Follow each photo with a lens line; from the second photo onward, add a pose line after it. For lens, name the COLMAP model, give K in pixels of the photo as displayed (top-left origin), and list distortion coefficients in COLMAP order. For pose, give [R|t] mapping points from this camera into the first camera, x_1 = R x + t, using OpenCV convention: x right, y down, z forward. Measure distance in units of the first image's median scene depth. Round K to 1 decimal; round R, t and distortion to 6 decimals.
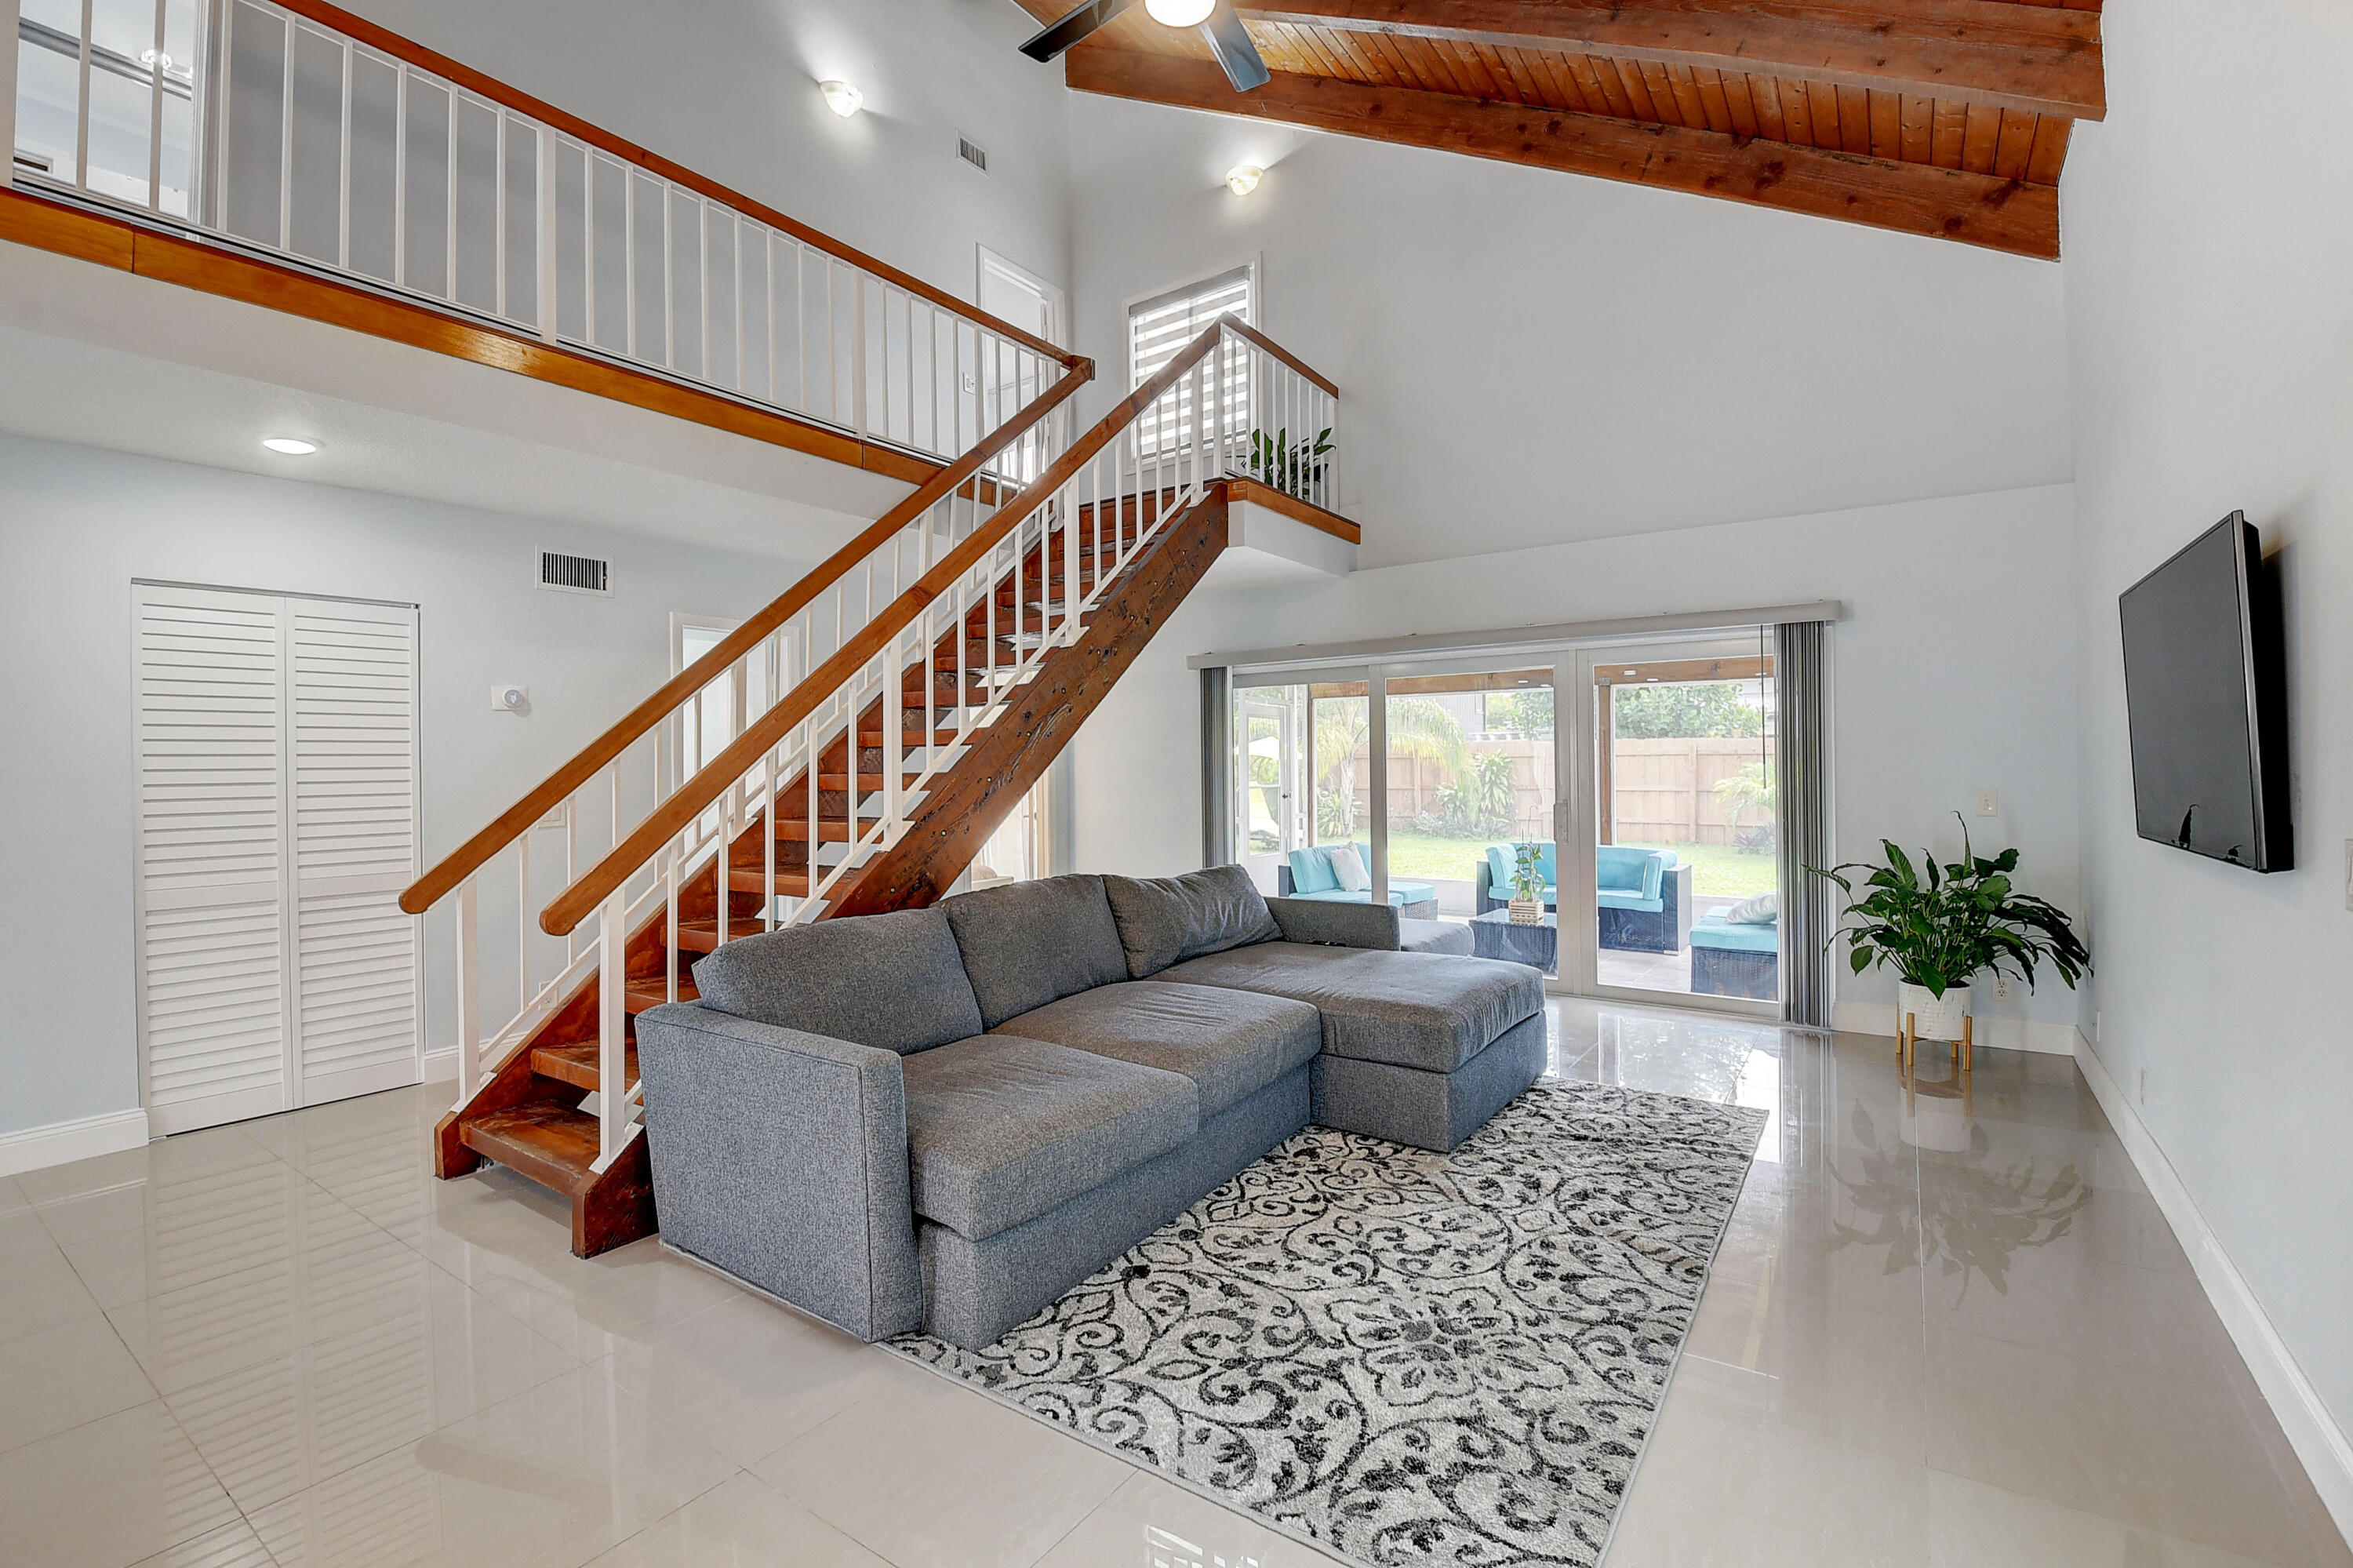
lens RADIAL K [[1056.0, 0, 1163.9], [0, 1056.0, 747.3], [0, 0, 1]] dist [-0.000525, -0.003161]
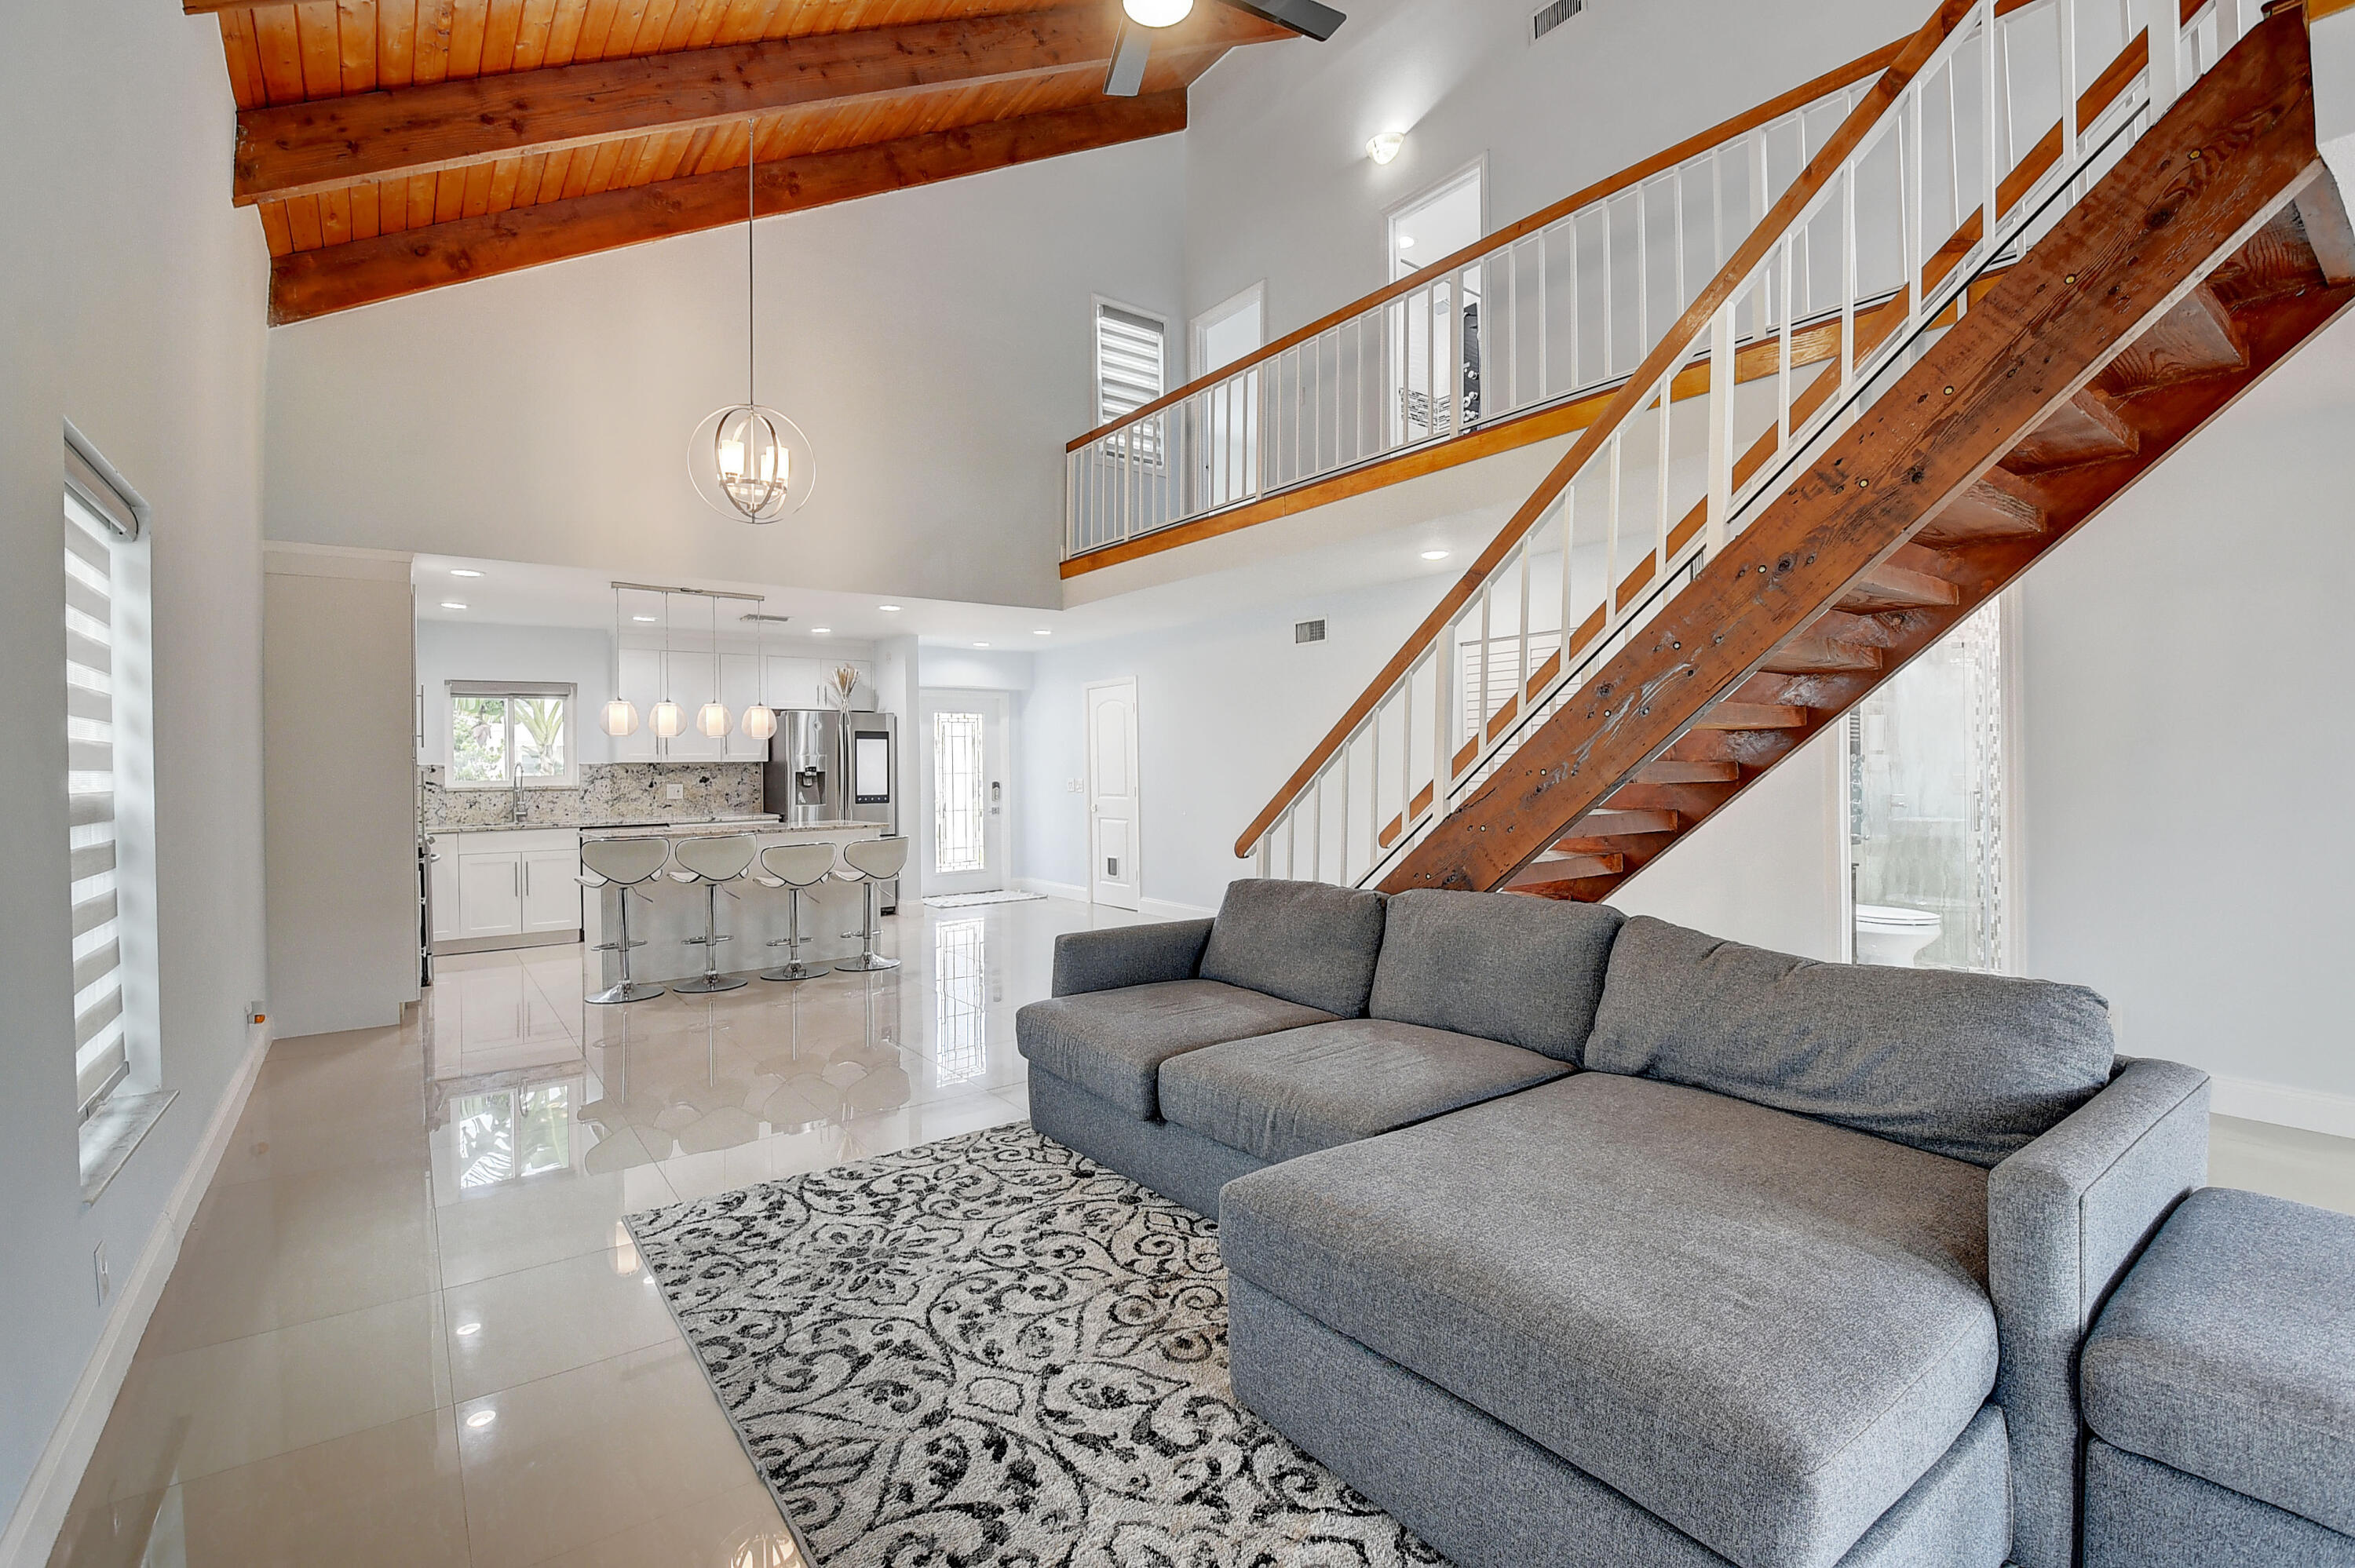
lens RADIAL K [[1056.7, 0, 1184.6], [0, 1056.7, 775.8], [0, 0, 1]] dist [-0.000525, -0.003161]
pose [[-0.310782, 0.027073, -0.950096, 1.078521], [0.030138, 0.999372, 0.018619, 0.012451], [0.950003, -0.022848, -0.311403, 1.481771]]
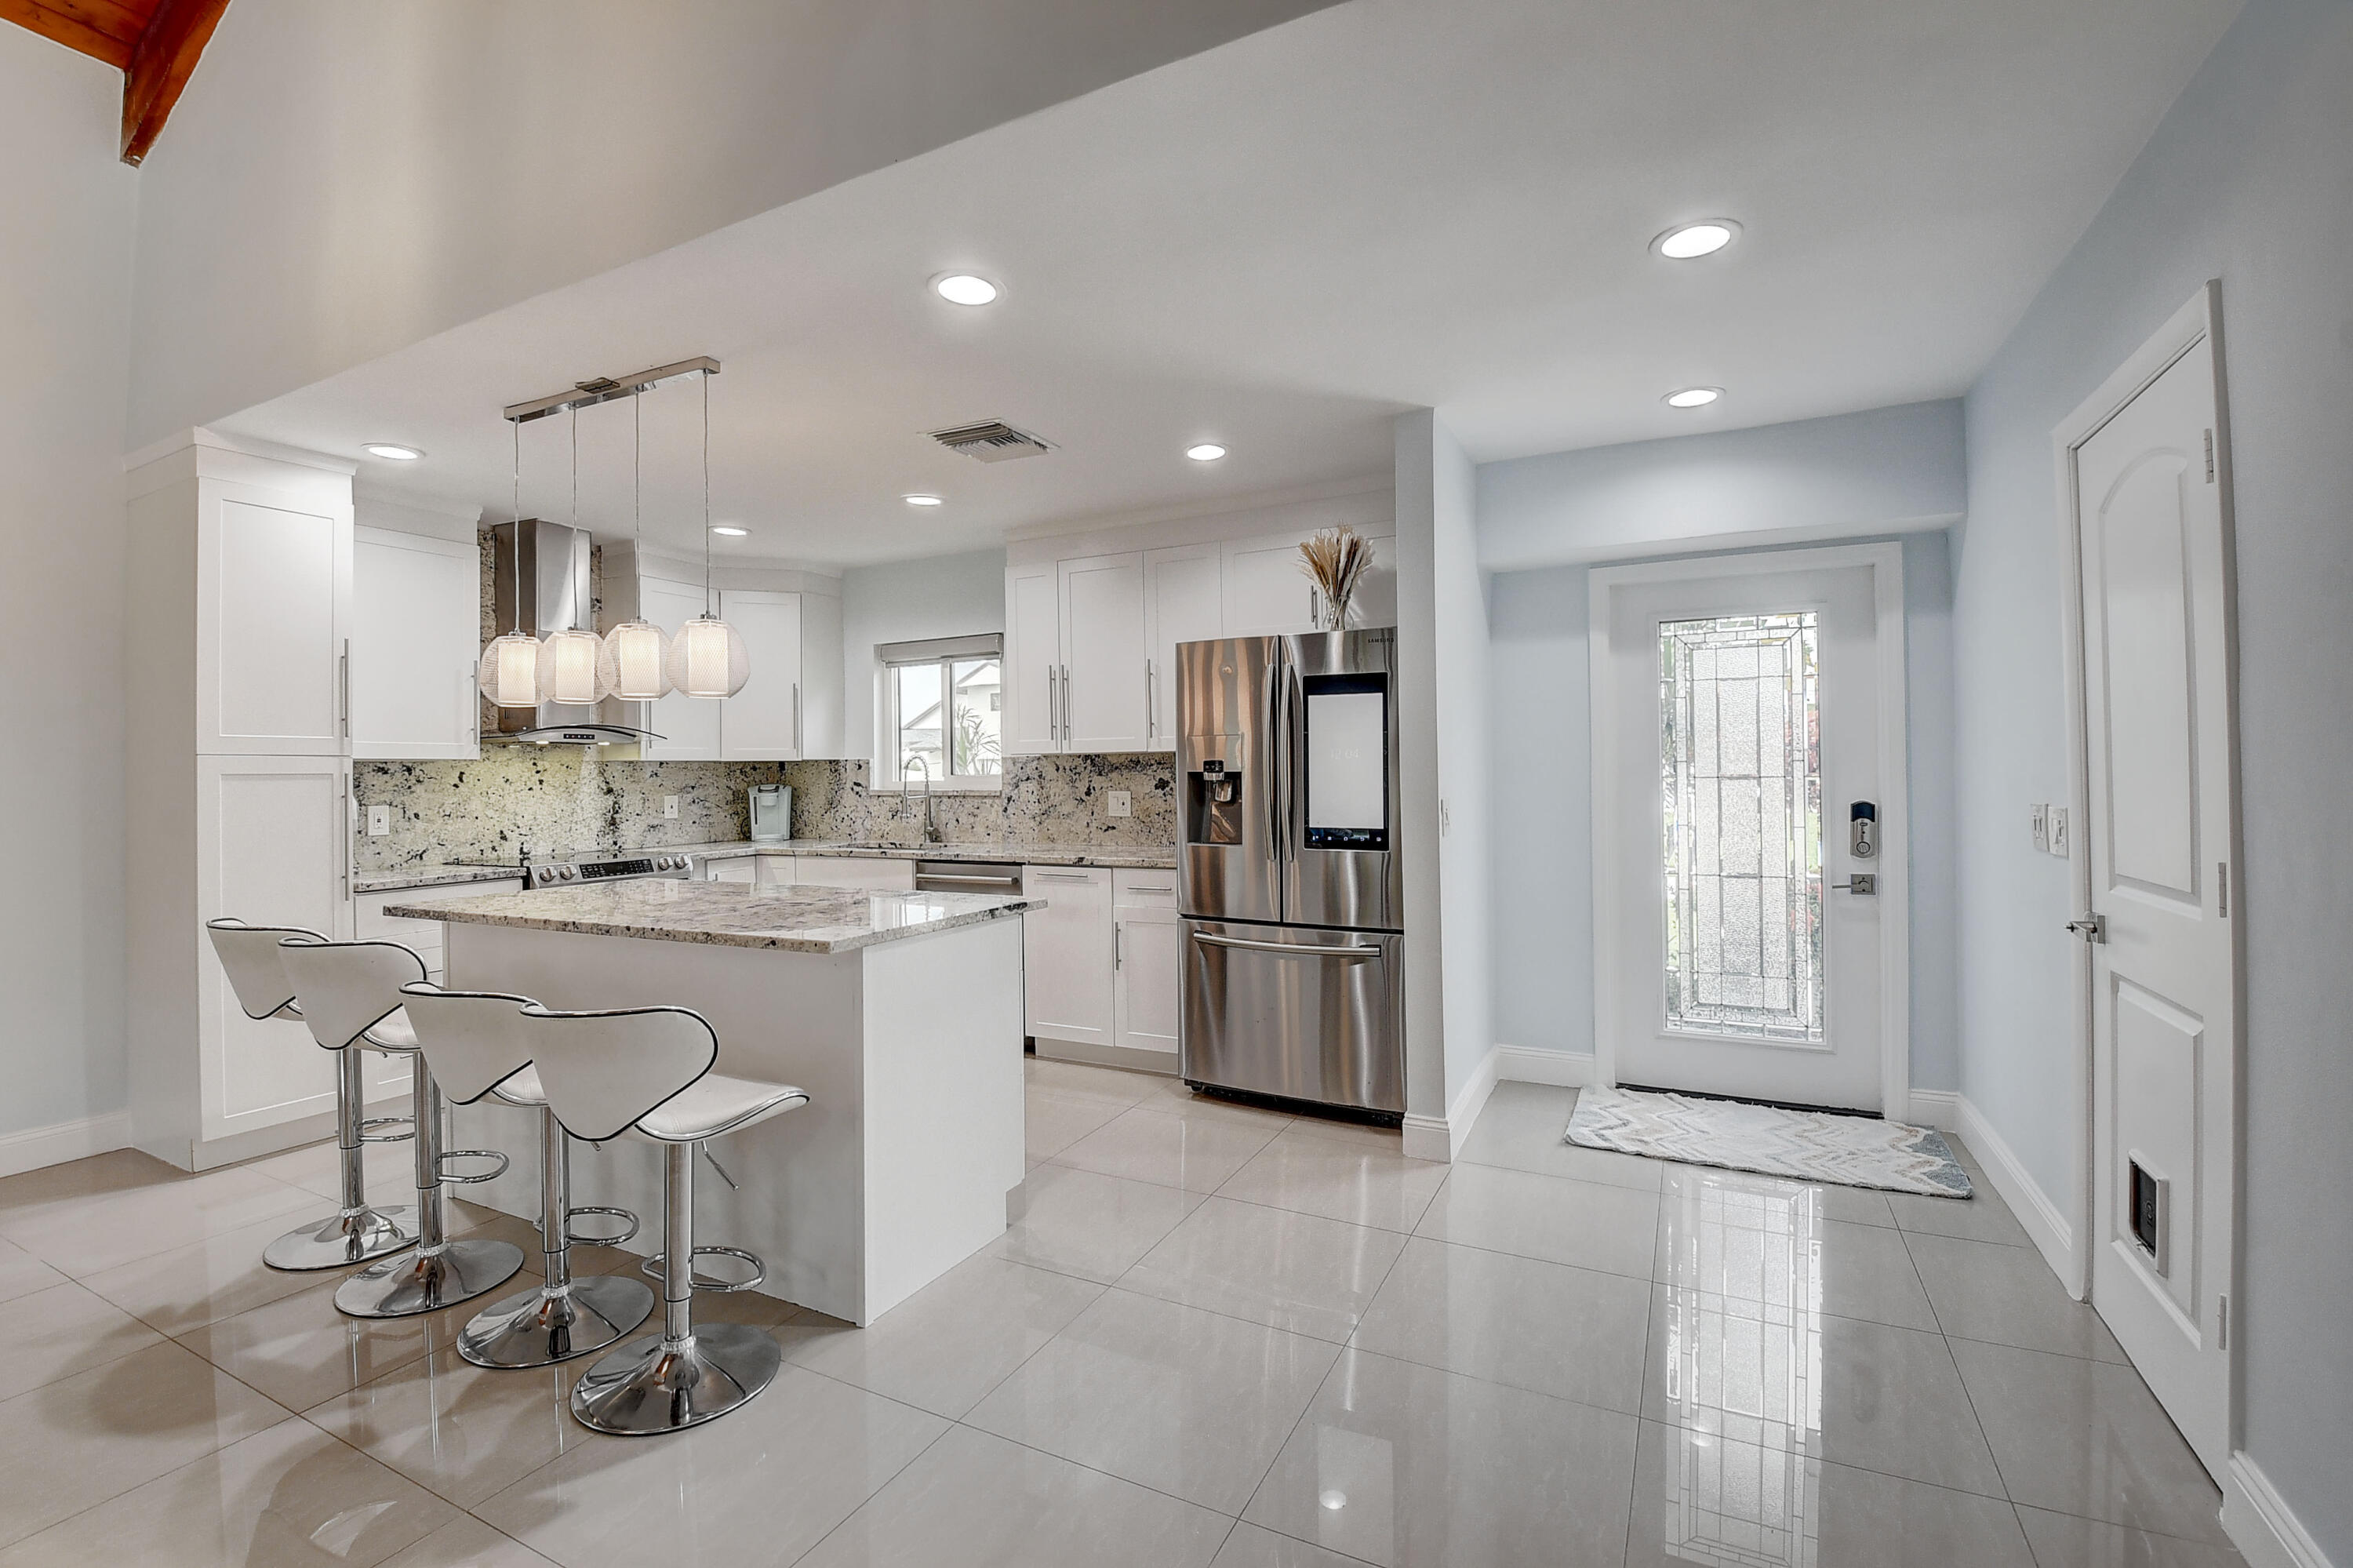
lens RADIAL K [[1056.0, 0, 1159.5], [0, 1056.0, 765.8], [0, 0, 1]] dist [-0.000525, -0.003161]
pose [[-0.992401, 0.024638, -0.120552, -1.394006], [0.026544, 0.999546, -0.014223, 0.035106], [0.120146, -0.017315, -0.992605, 0.844695]]
